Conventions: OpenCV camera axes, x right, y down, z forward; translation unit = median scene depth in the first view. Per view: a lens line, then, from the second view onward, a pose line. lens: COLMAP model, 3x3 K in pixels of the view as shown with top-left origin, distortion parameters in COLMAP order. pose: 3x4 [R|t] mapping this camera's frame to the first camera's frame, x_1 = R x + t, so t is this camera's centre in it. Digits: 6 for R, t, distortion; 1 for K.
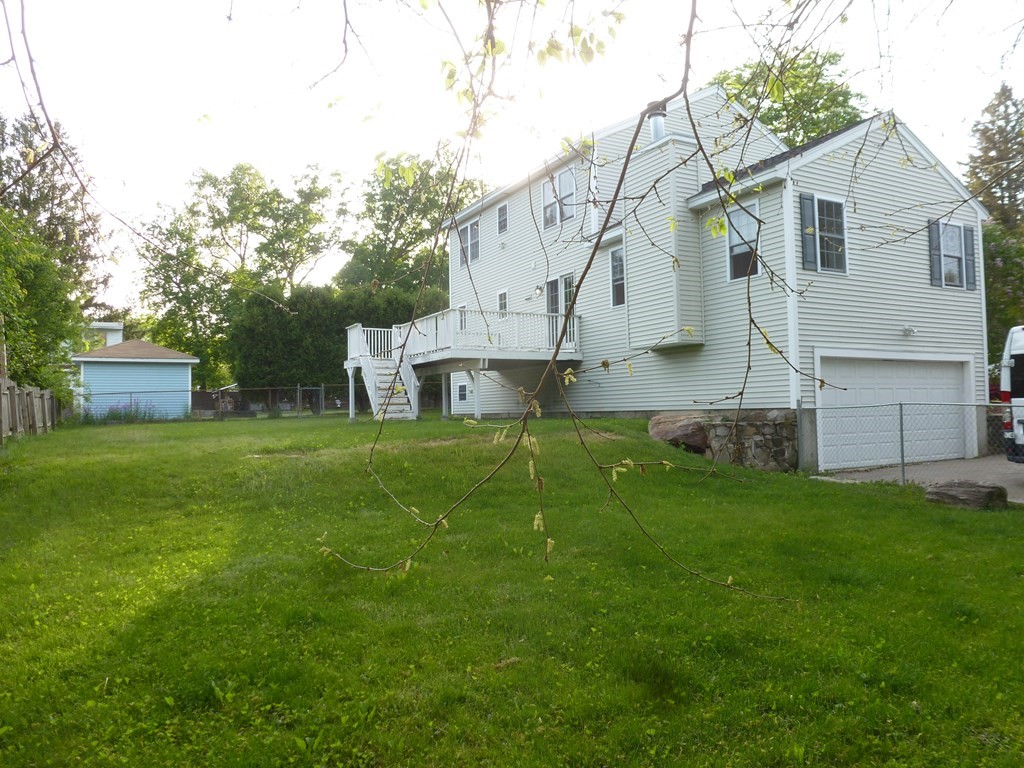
lens RADIAL K [[737.5, 0, 512.0], [0, 737.5, 384.0], [0, 0, 1]] dist [-0.047980, 0.005868]
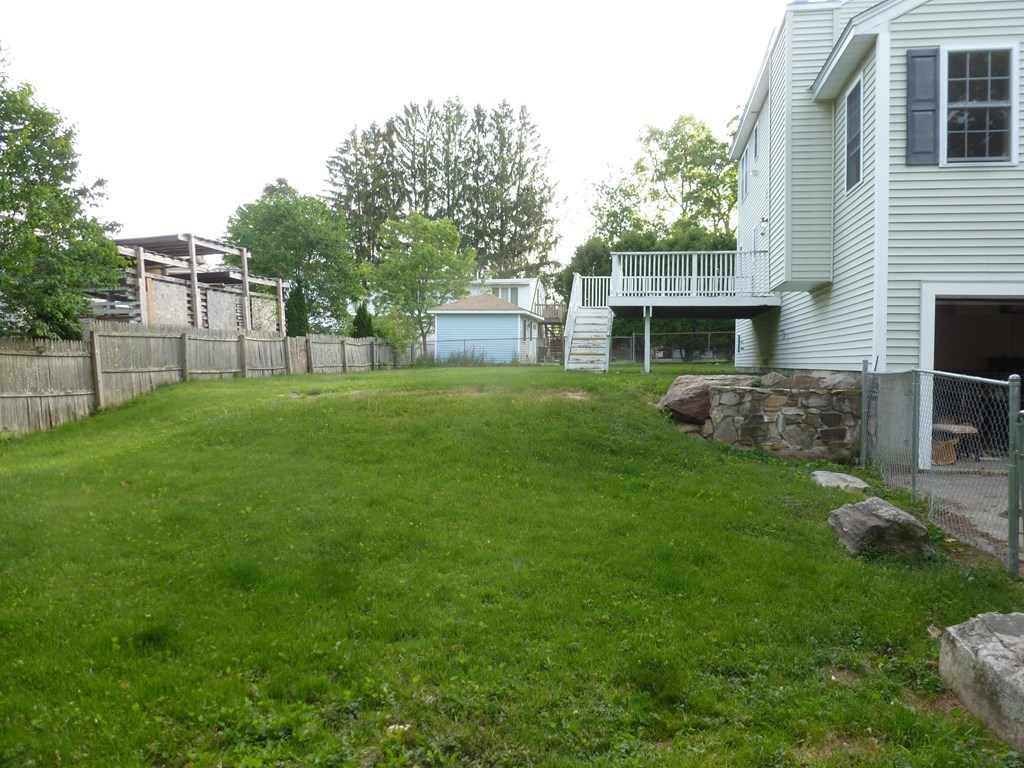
lens RADIAL K [[737.5, 0, 512.0], [0, 737.5, 384.0], [0, 0, 1]] dist [-0.047980, 0.005868]
pose [[0.772395, 0.046877, -0.633411, 0.483556], [-0.001975, 0.997445, 0.071411, -0.003810], [0.635140, -0.053906, 0.770514, 0.220676]]
